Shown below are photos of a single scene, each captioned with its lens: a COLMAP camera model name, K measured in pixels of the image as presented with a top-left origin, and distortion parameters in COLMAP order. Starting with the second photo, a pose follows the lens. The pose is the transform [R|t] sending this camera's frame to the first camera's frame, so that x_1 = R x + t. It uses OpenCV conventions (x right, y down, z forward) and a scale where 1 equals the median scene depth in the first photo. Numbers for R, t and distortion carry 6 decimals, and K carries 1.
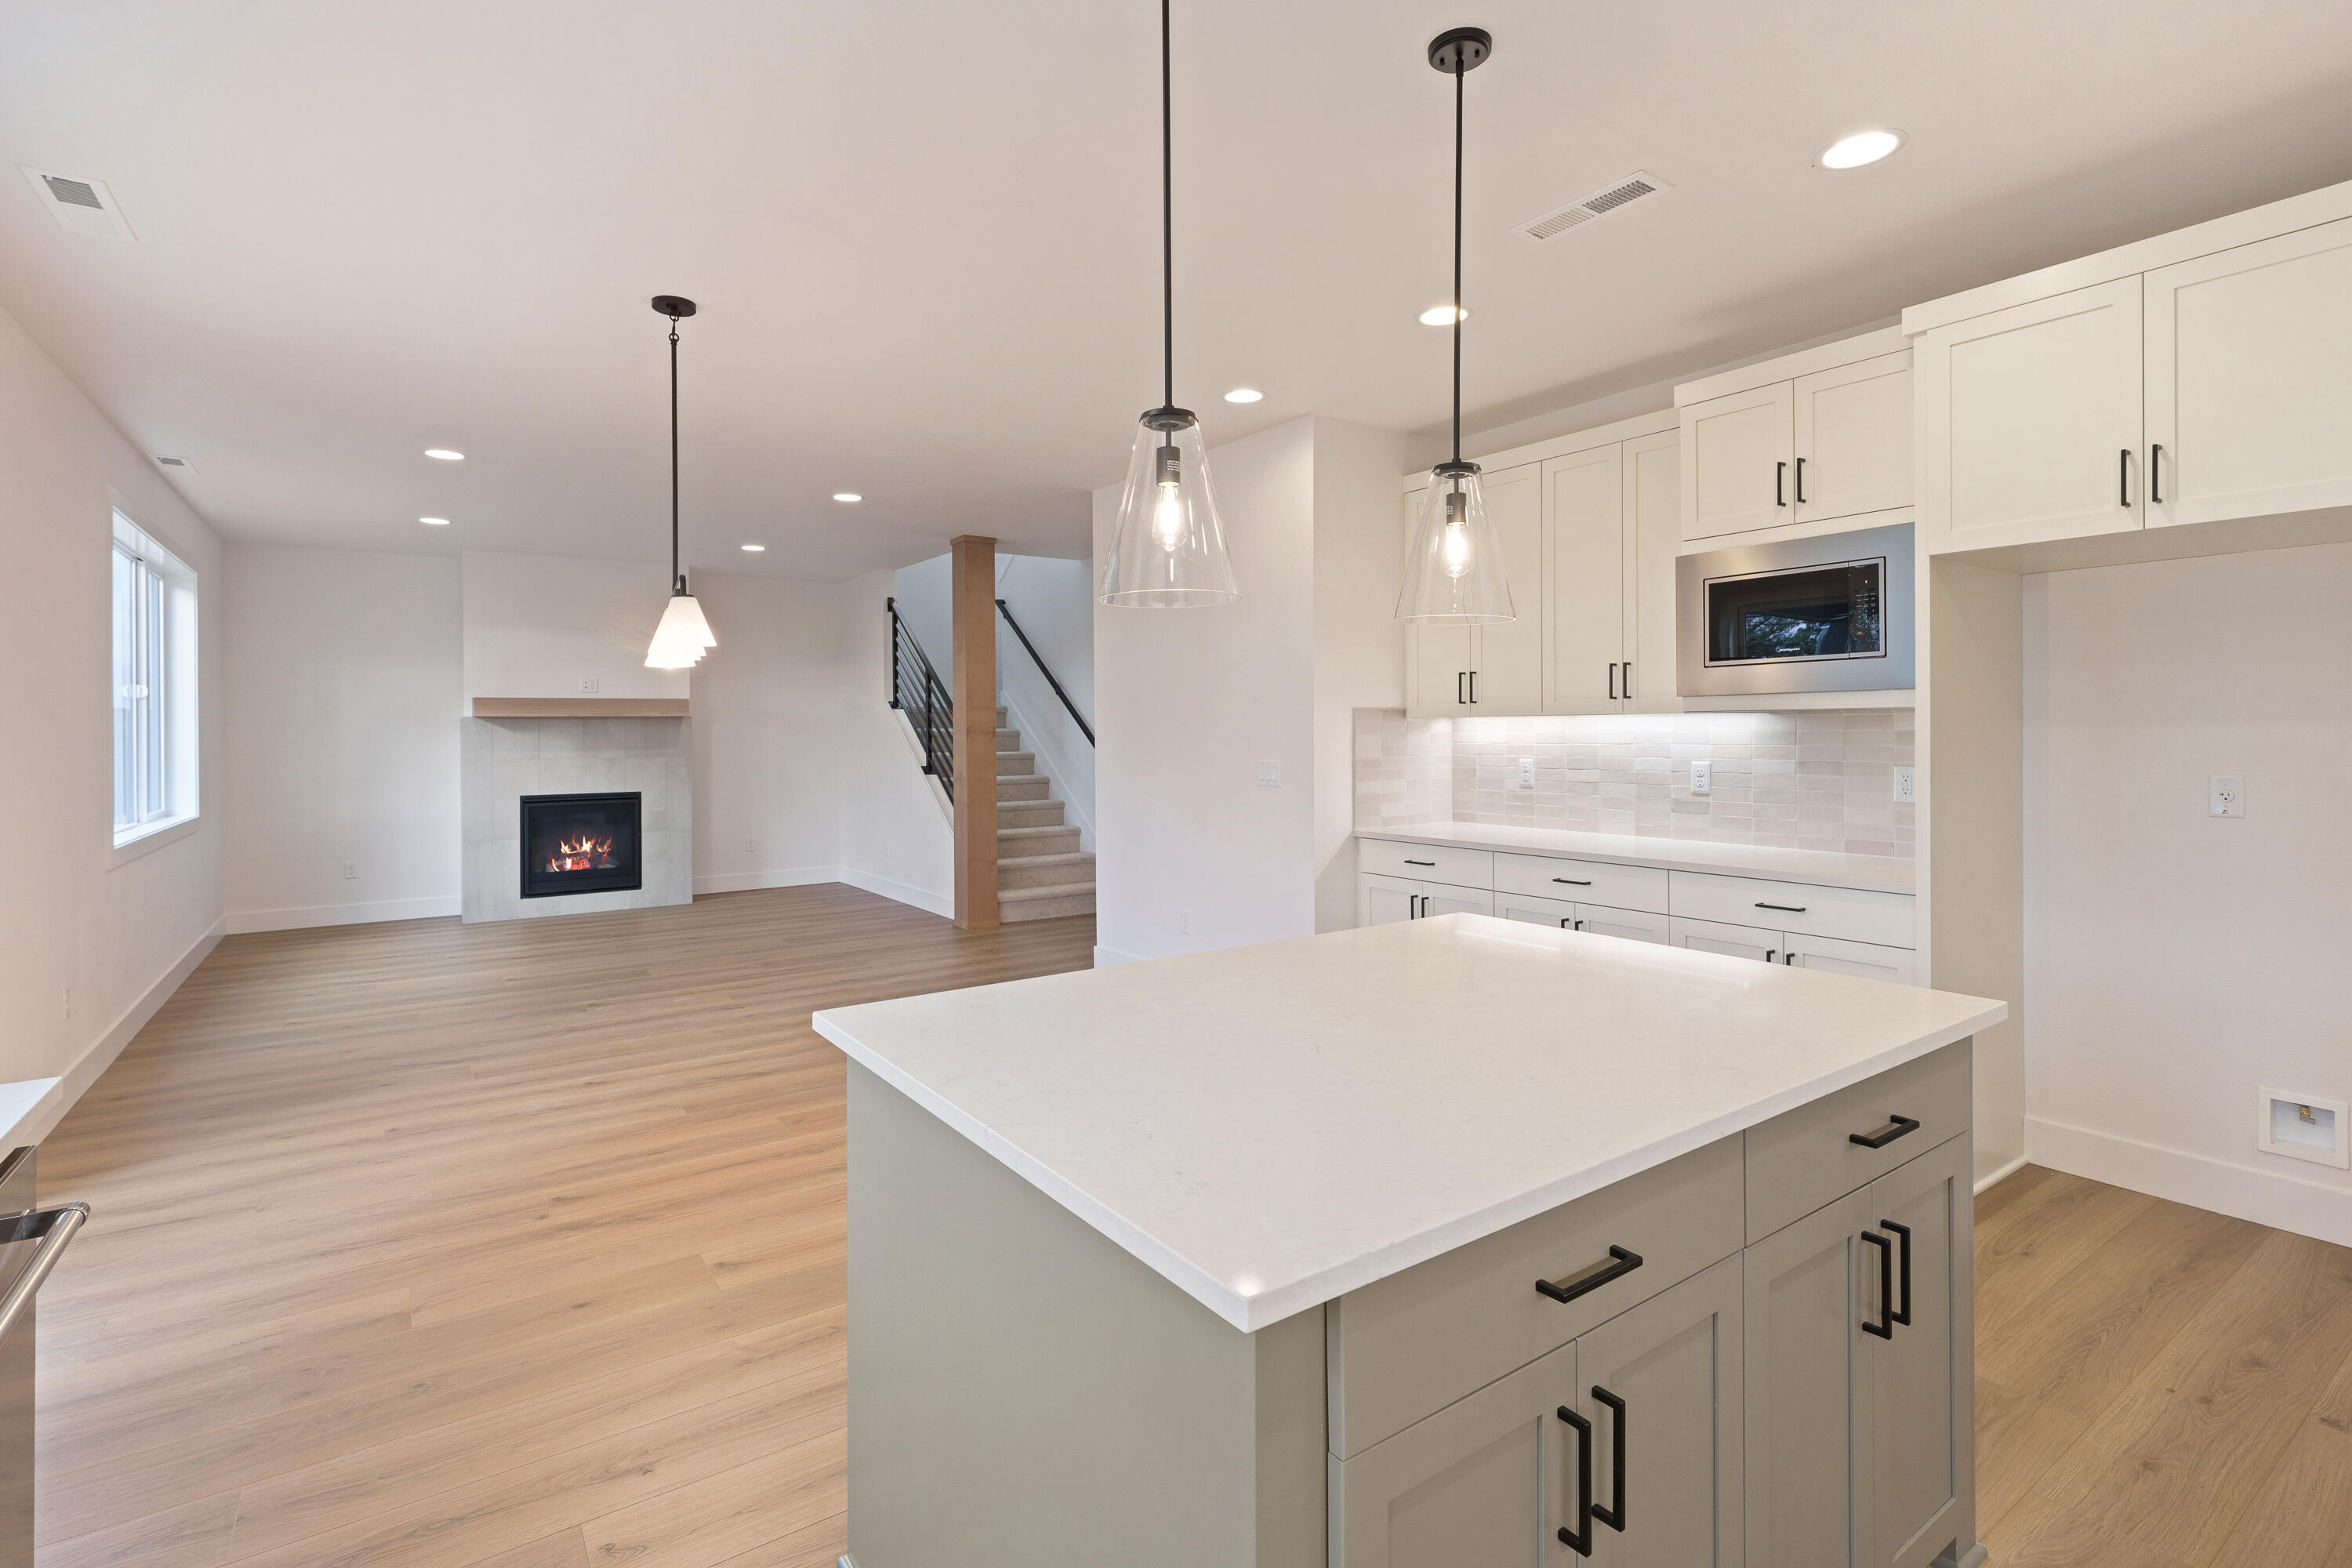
lens RADIAL K [[1104.4, 0, 1164.5], [0, 1104.4, 731.9], [0, 0, 1]] dist [-0.000362, -0.000078]
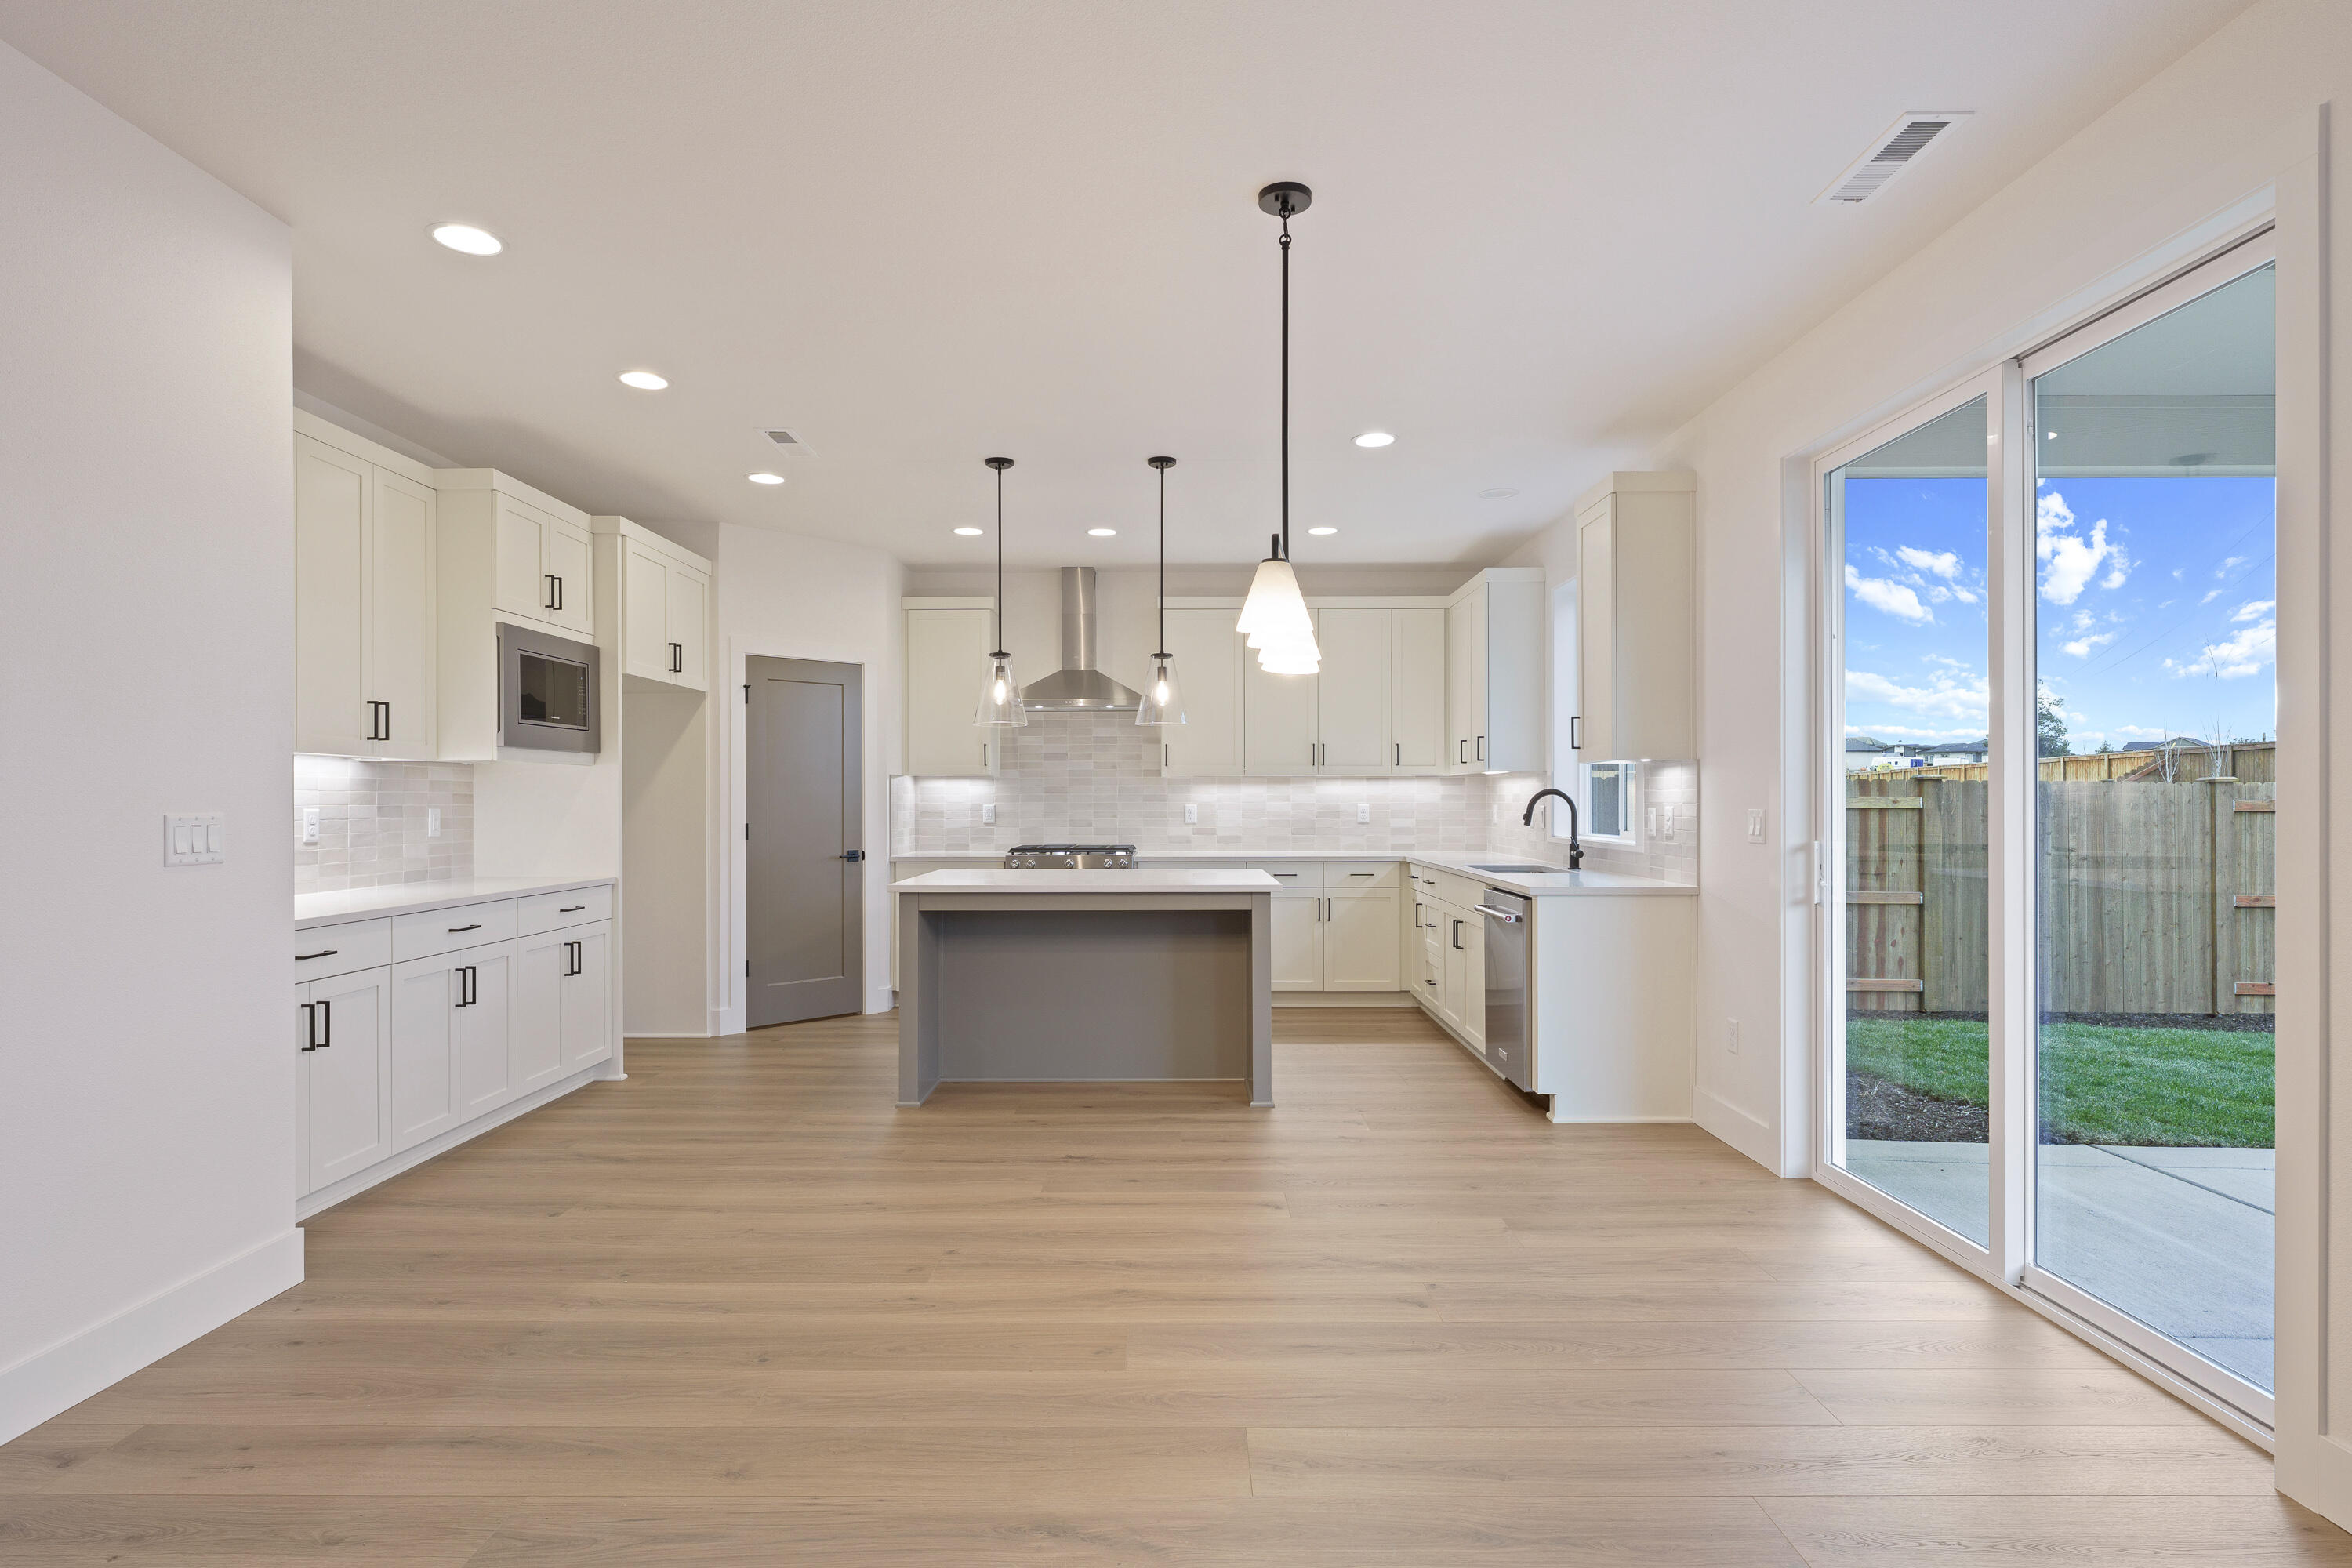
lens RADIAL K [[1181.1, 0, 1182.1], [0, 1181.1, 800.4], [0, 0, 1]] dist [-0.000274, -0.001661]
pose [[-0.821122, 0.011001, 0.570646, -0.366032], [0.009684, 0.999939, -0.005343, 0.016984], [-0.570670, 0.001139, -0.821179, 0.735342]]
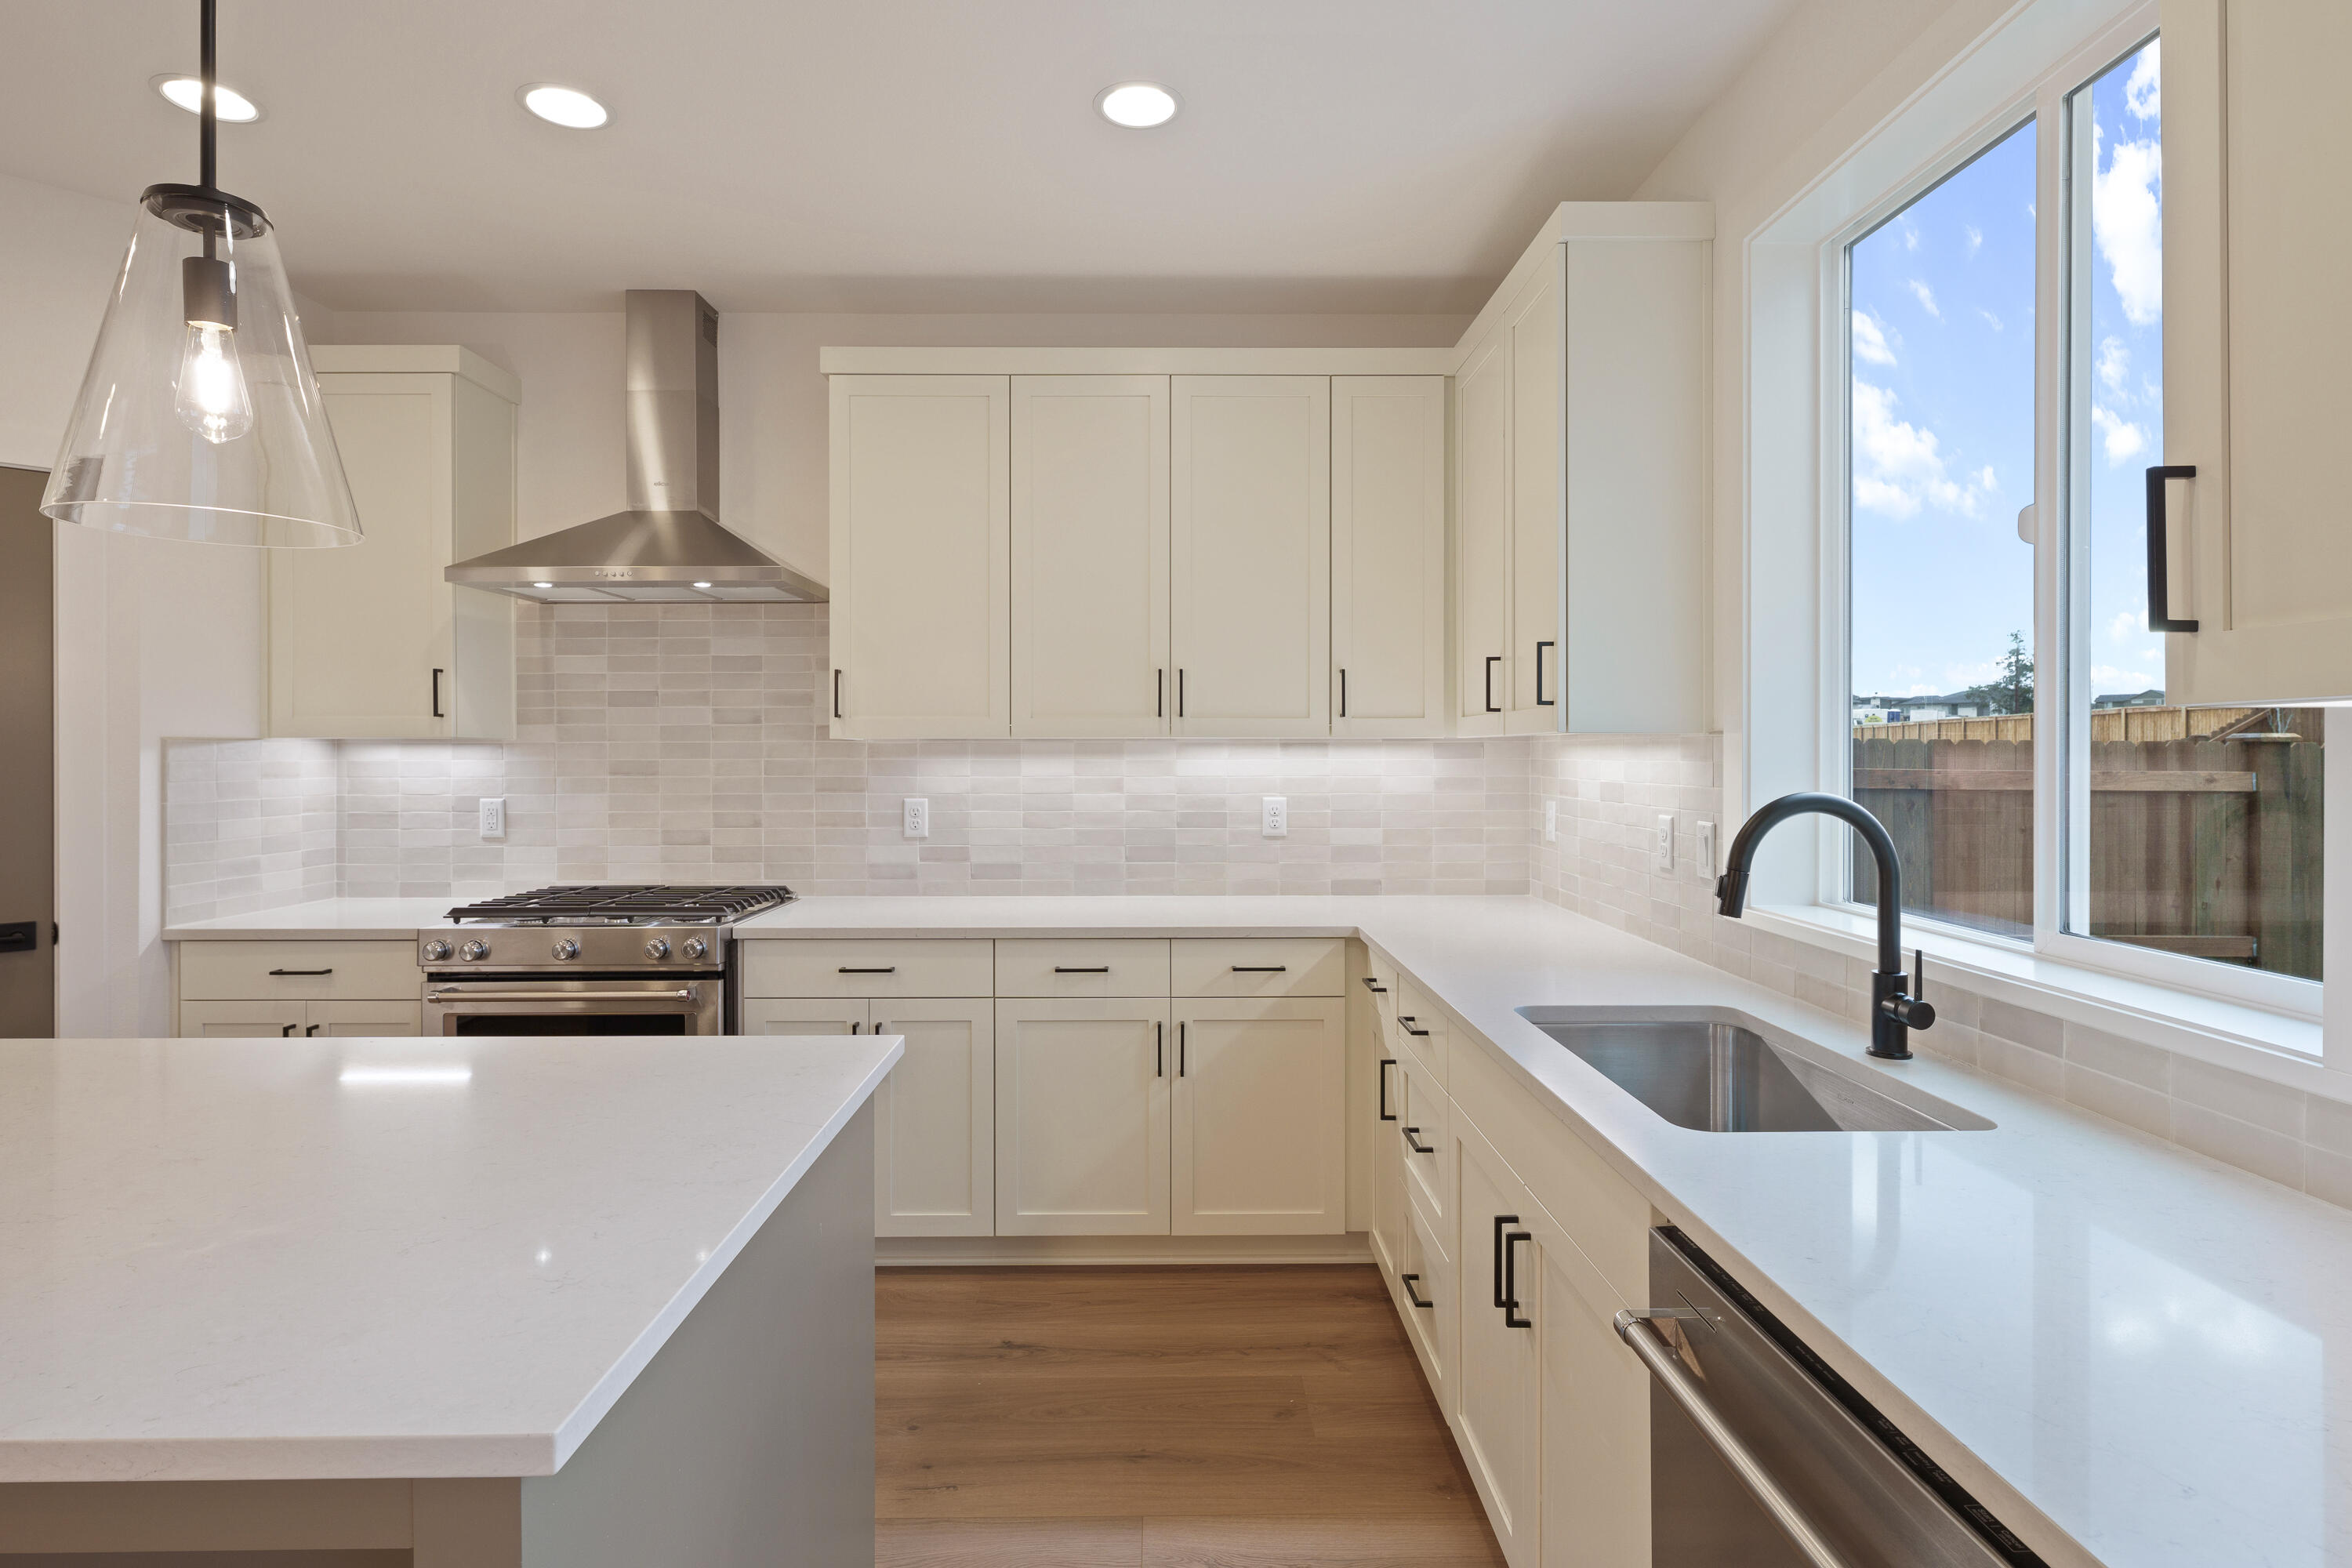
lens RADIAL K [[1190.1, 0, 1173.6], [0, 1190.1, 751.3], [0, 0, 1]] dist [0.001533, 0.000014]
pose [[-0.828655, 0.011291, 0.559645, -0.166707], [0.009236, 0.999936, -0.006498, 0.000821], [-0.559683, -0.000216, -0.828707, 0.269868]]
